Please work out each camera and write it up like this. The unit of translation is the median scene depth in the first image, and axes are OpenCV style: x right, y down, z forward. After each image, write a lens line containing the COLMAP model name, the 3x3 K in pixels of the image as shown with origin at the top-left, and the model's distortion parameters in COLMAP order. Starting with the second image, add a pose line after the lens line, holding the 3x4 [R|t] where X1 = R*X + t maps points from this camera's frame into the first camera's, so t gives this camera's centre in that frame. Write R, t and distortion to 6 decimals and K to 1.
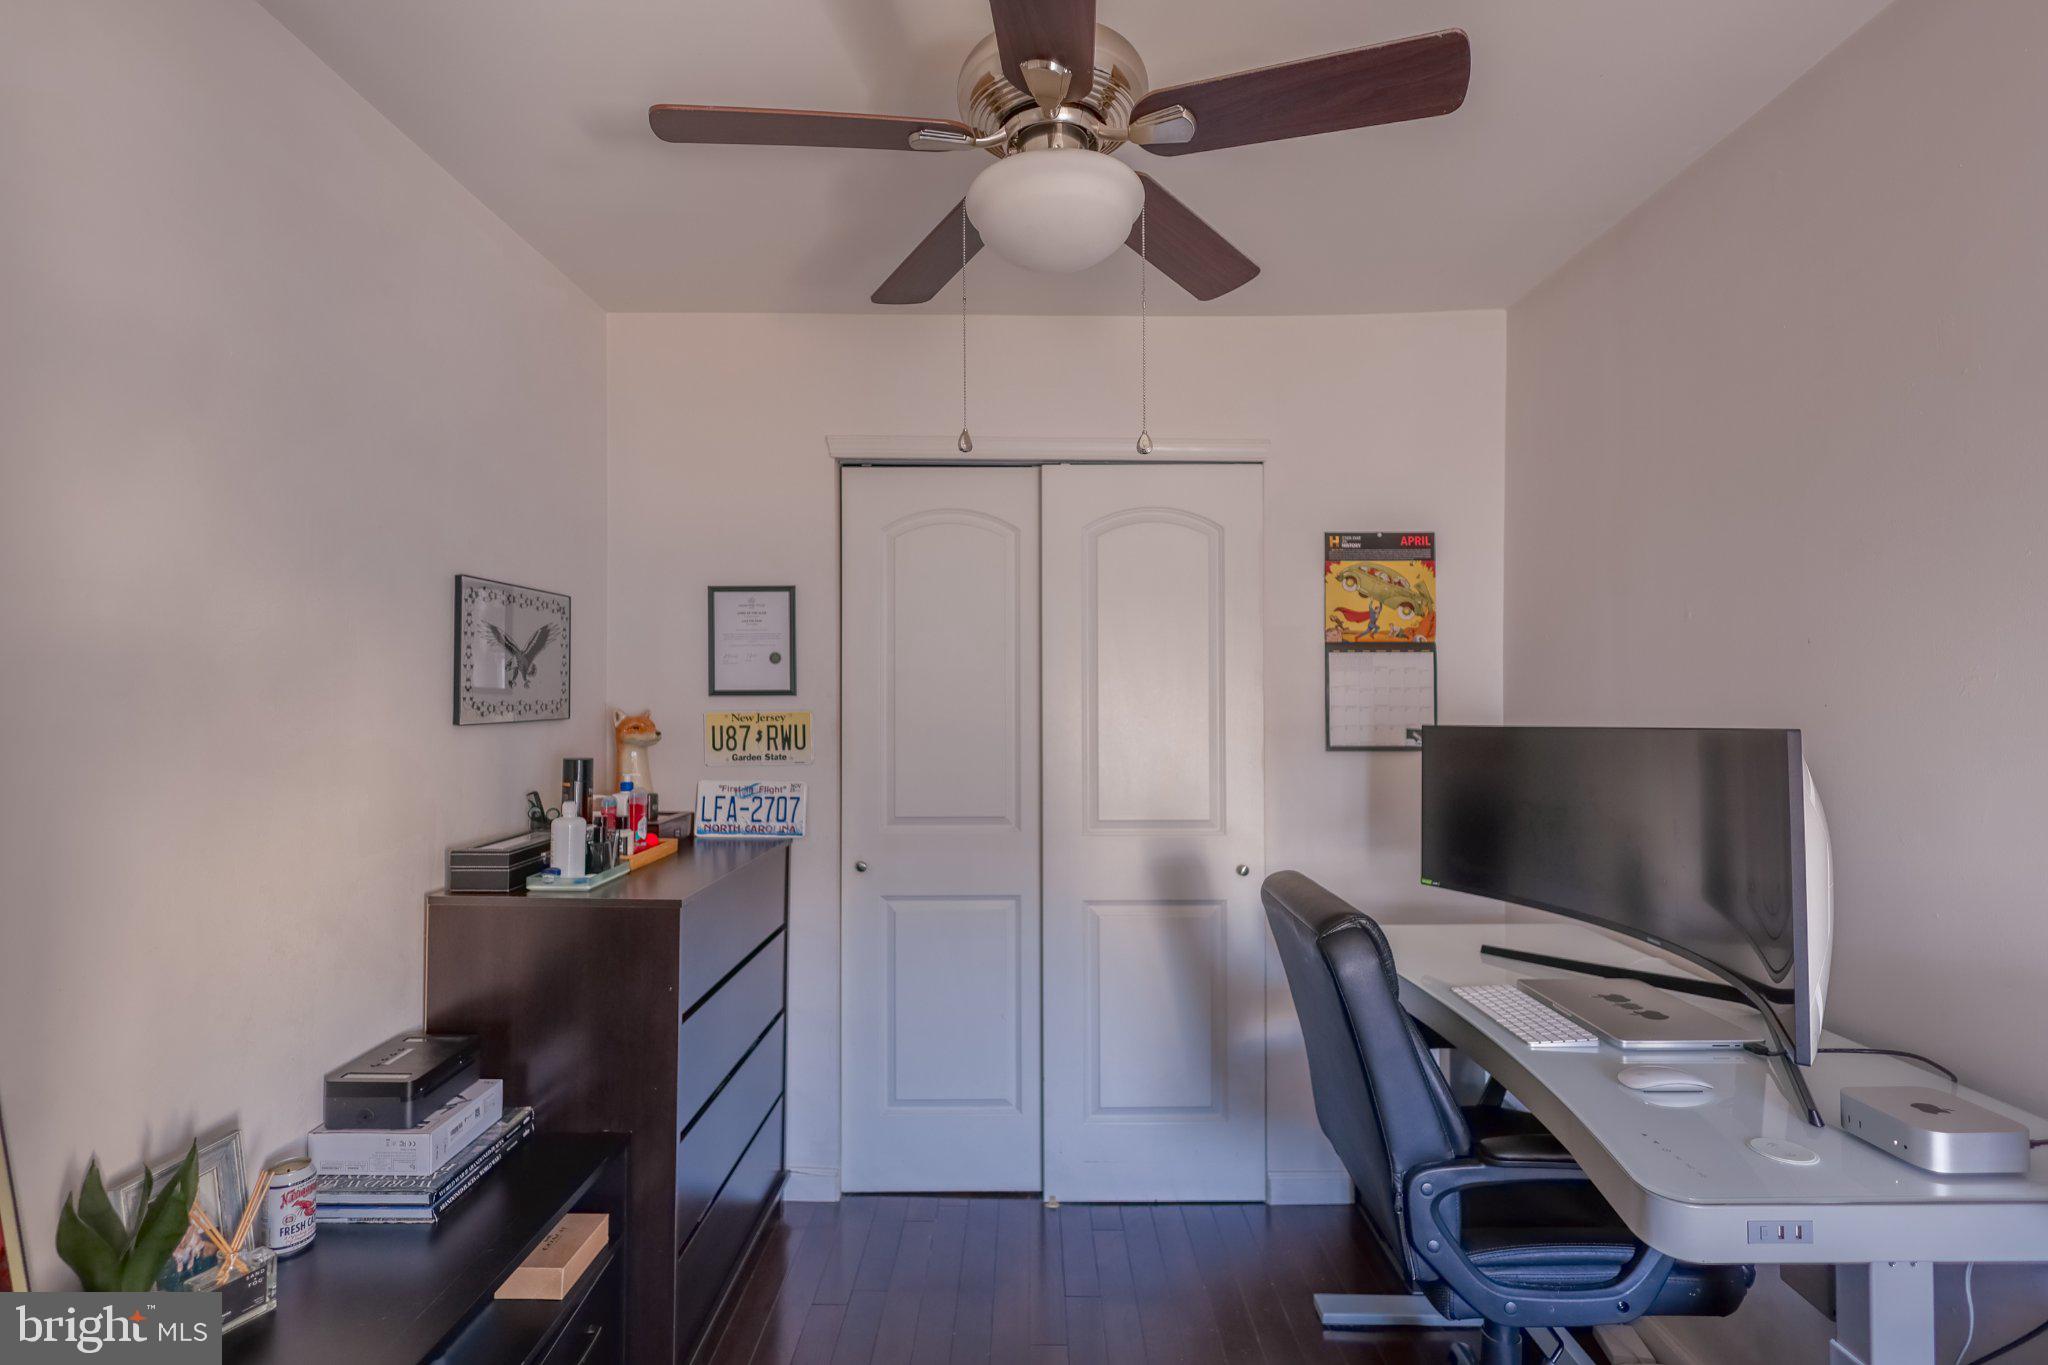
lens RADIAL K [[953.9, 0, 1024.4], [0, 953.9, 688.1], [0, 0, 1]] dist [0.001408, 0.001733]
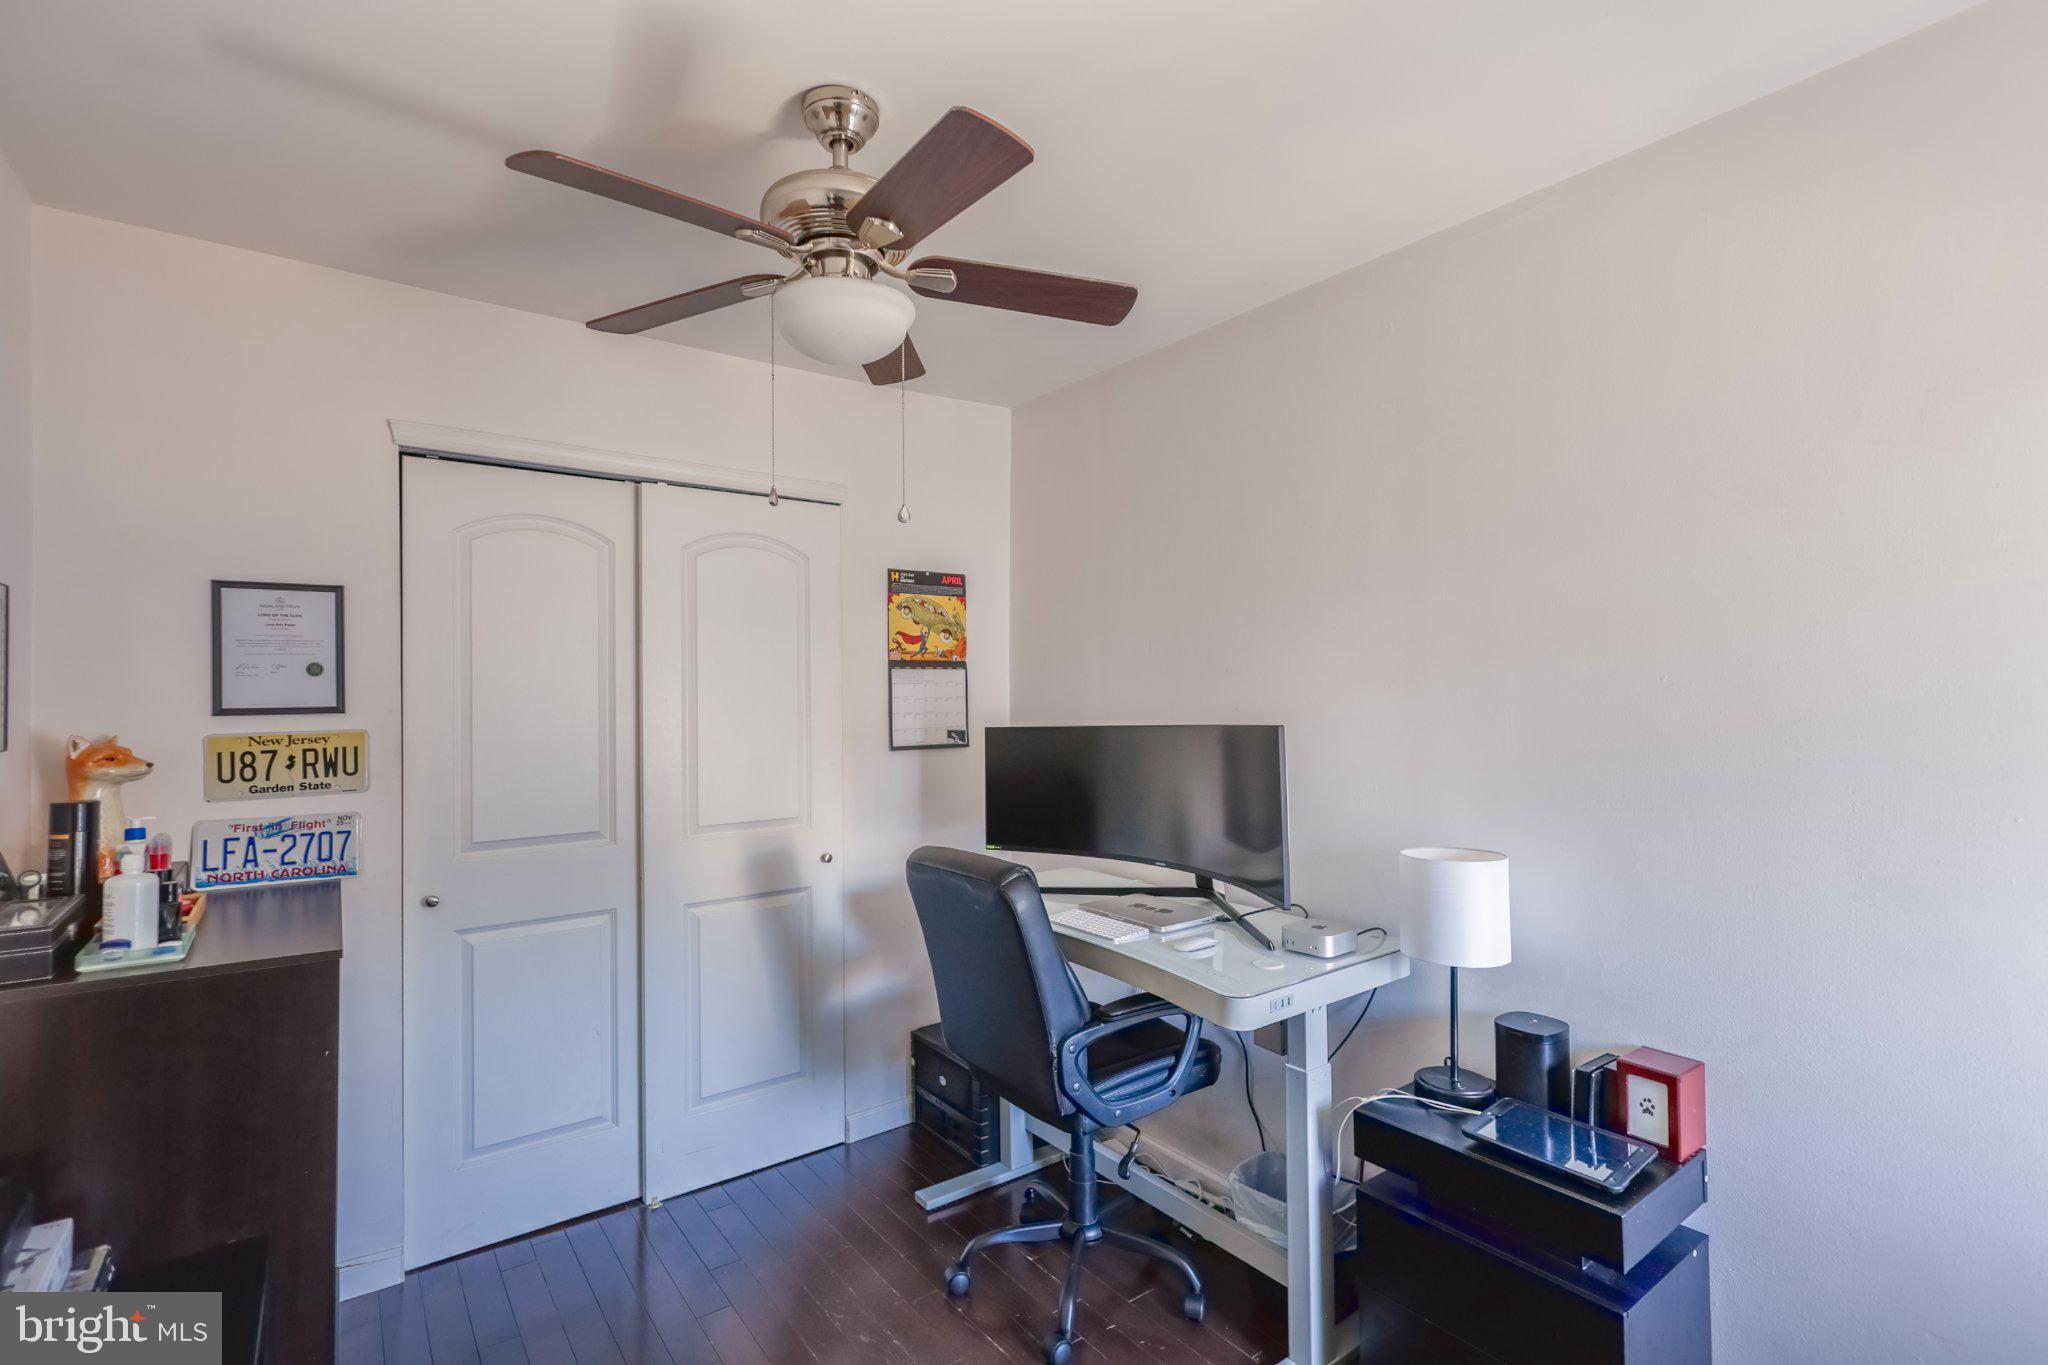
lens RADIAL K [[948.5, 0, 1028.8], [0, 948.5, 683.0], [0, 0, 1]] dist [-0.001729, 0.000199]
pose [[0.799193, -0.000260, 0.601075, -0.261428], [0.005031, 0.999968, -0.006257, -0.010979], [-0.601054, 0.008024, 0.799168, -0.058587]]
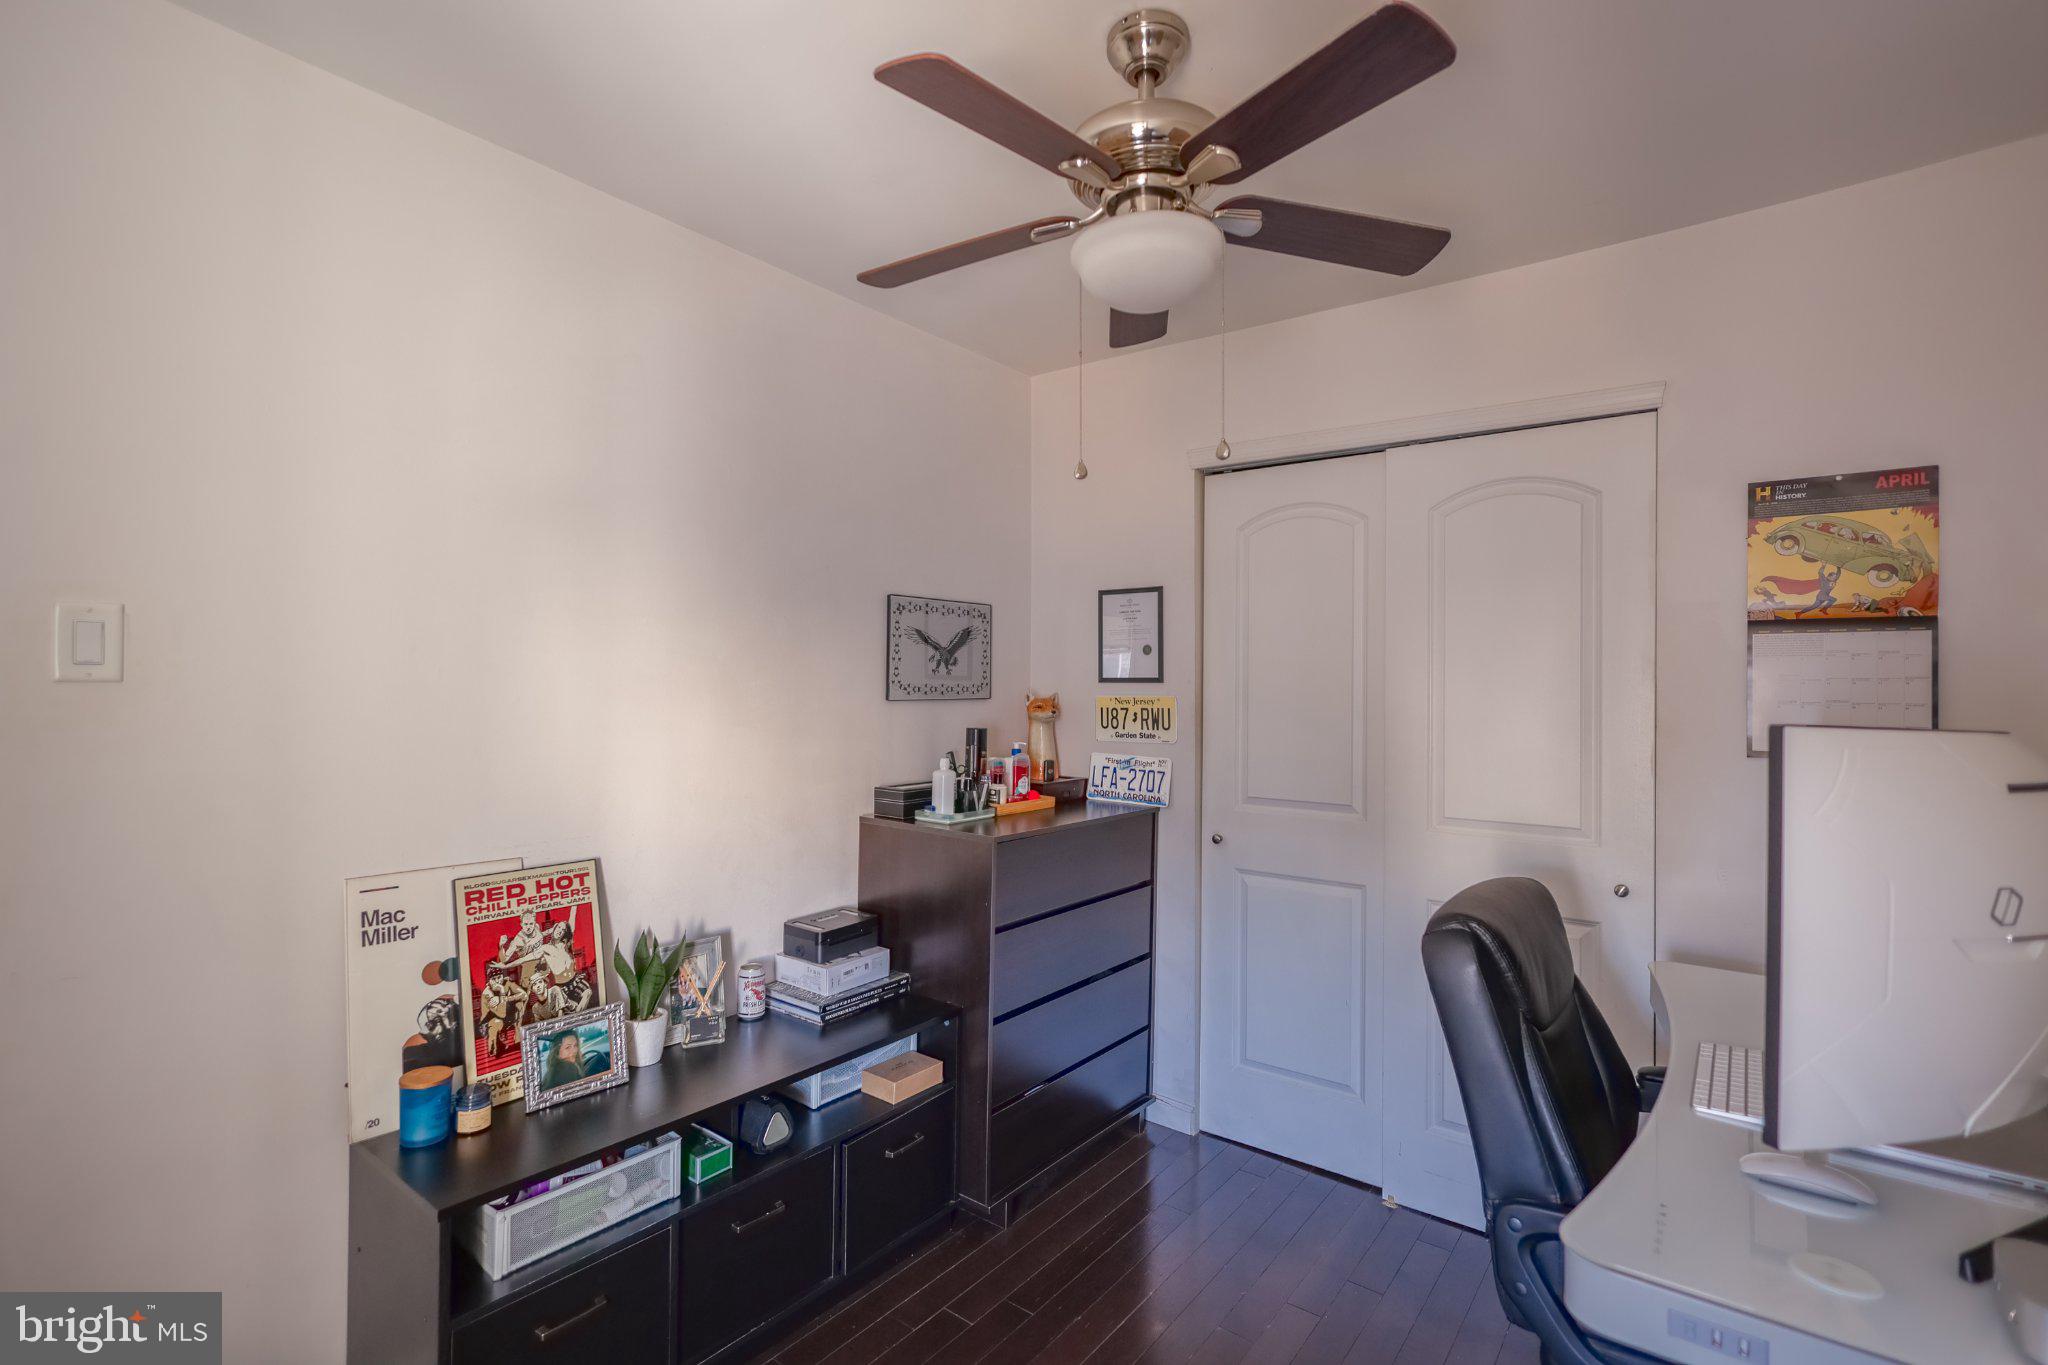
lens RADIAL K [[944.9, 0, 1023.7], [0, 944.9, 680.7], [0, 0, 1]] dist [0.000676, 0.000672]
pose [[0.796614, 0.006140, -0.604457, 0.312054], [-0.005287, 0.999981, 0.003190, 0.002954], [0.604465, 0.000654, 0.796631, -0.000471]]
